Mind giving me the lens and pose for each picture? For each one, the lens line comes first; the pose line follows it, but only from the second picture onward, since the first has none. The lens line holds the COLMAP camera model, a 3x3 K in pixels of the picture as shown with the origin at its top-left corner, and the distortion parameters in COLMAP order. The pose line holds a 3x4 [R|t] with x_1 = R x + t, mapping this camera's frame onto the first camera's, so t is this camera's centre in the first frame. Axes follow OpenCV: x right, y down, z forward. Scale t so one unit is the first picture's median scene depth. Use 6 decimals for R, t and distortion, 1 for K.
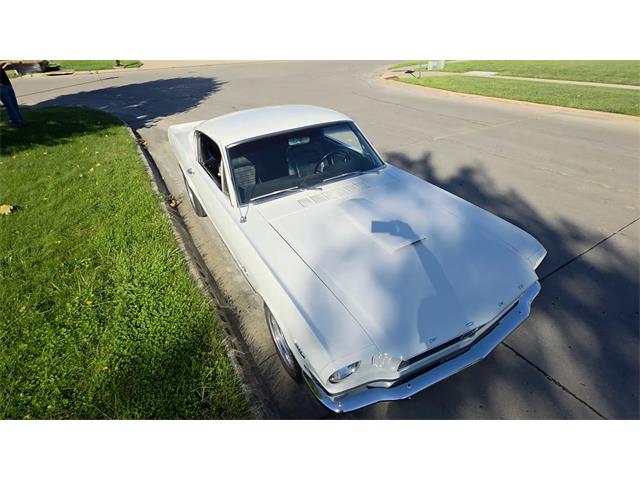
lens RADIAL K [[316.0, 0, 320.0], [0, 316.0, 240.0], [0, 0, 1]] dist [-0.000253, -0.001812]
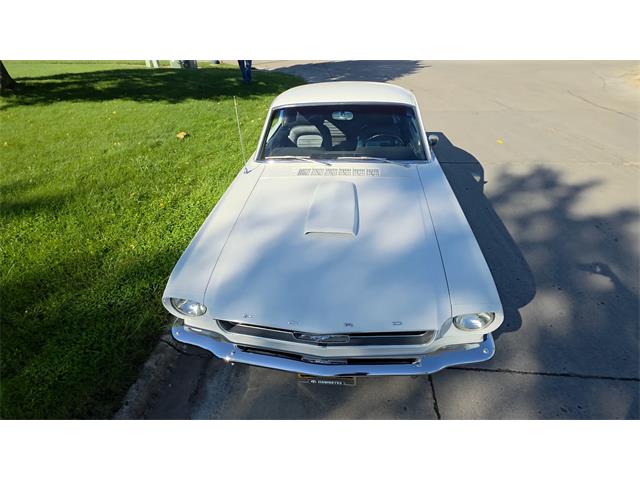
lens RADIAL K [[316.0, 0, 320.0], [0, 316.0, 240.0], [0, 0, 1]] dist [-0.000253, -0.001812]
pose [[0.809158, 0.347318, -0.473955, 0.404602], [-0.329594, 0.936044, 0.123244, -0.040076], [0.486448, 0.056489, 0.871881, 0.102571]]
